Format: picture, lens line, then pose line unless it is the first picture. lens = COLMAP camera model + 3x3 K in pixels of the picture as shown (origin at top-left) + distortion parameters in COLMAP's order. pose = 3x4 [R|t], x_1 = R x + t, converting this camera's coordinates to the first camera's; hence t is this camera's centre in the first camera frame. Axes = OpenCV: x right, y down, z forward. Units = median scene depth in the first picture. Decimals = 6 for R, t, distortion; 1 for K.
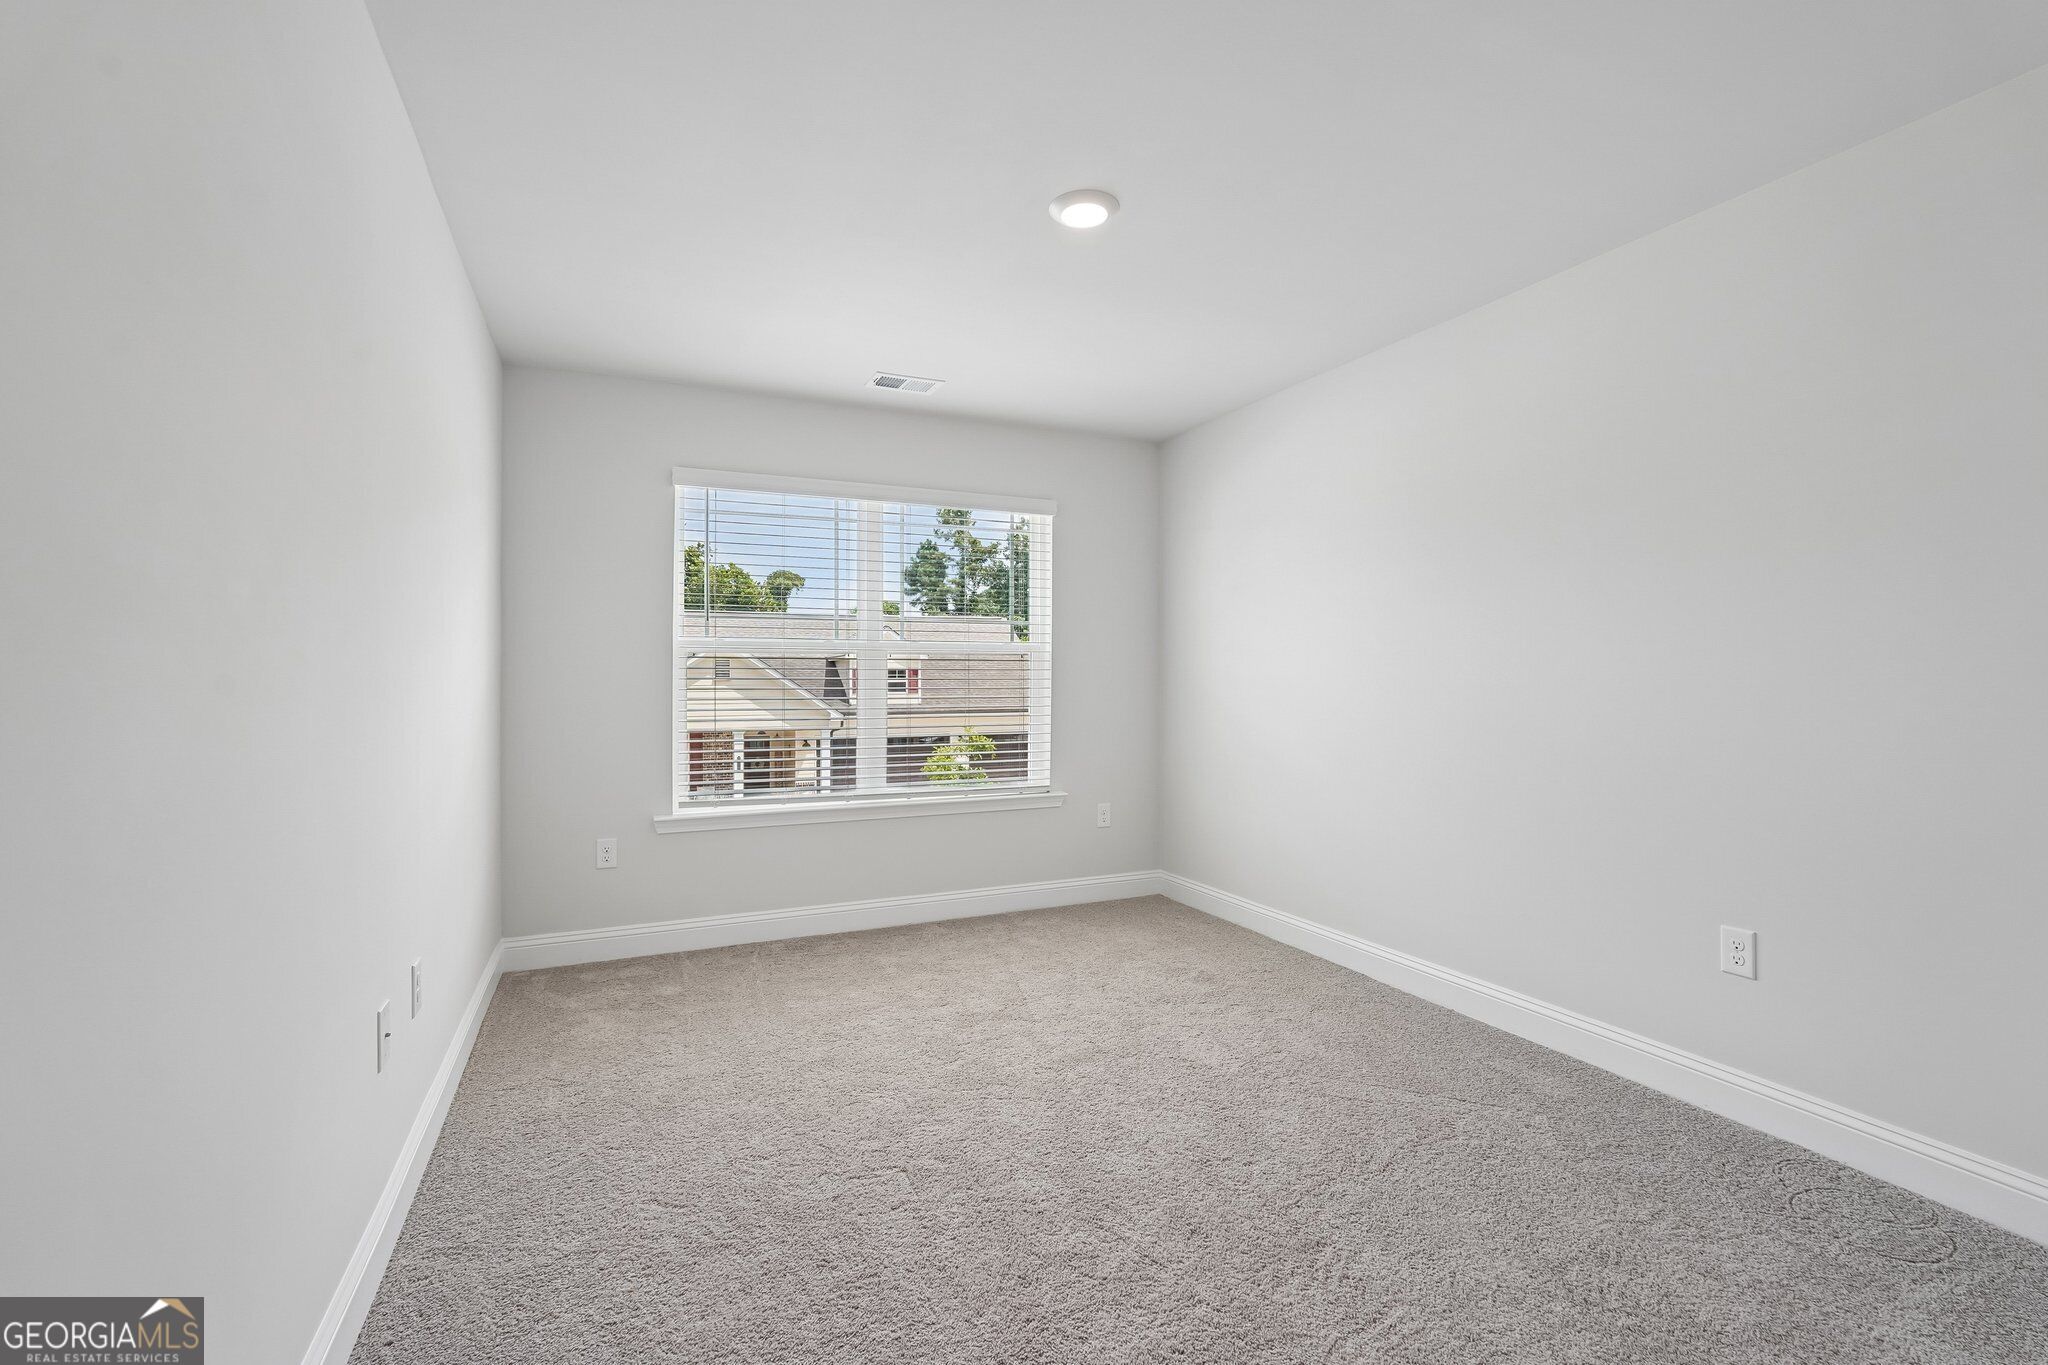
lens RADIAL K [[932.1, 0, 1059.3], [0, 932.1, 692.8], [0, 0, 1]] dist [0.000109, 0.001394]
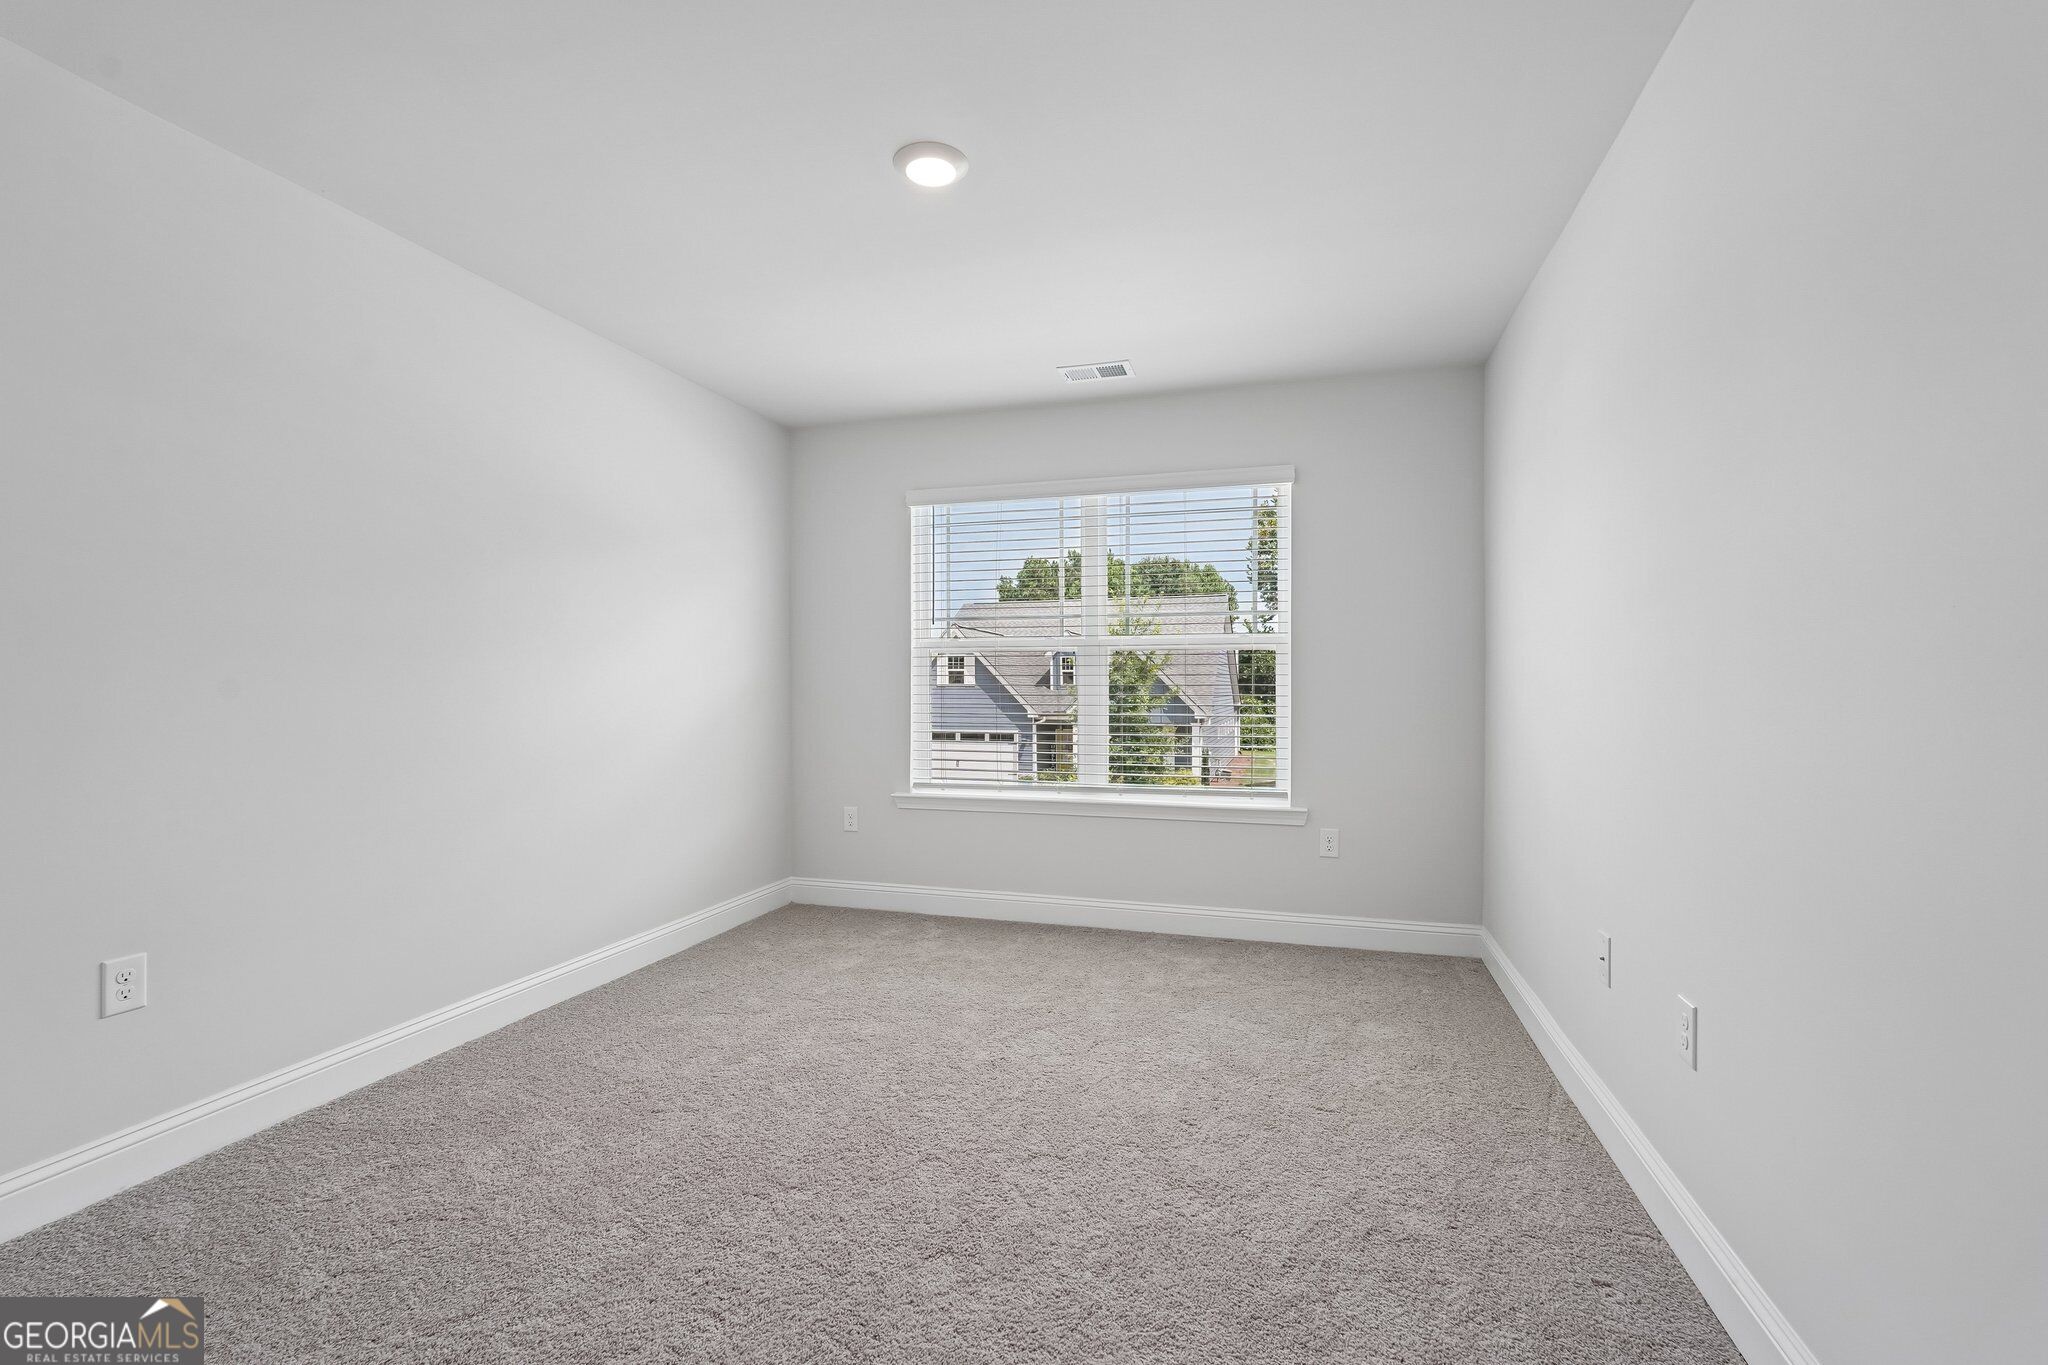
lens RADIAL K [[932.1, 0, 1059.3], [0, 932.1, 692.8], [0, 0, 1]] dist [0.000109, 0.001394]
pose [[0.727086, 0.016061, -0.686358, 0.460682], [-0.008325, 0.999859, 0.014579, -0.010538], [0.686496, -0.004886, 0.727118, 0.257778]]
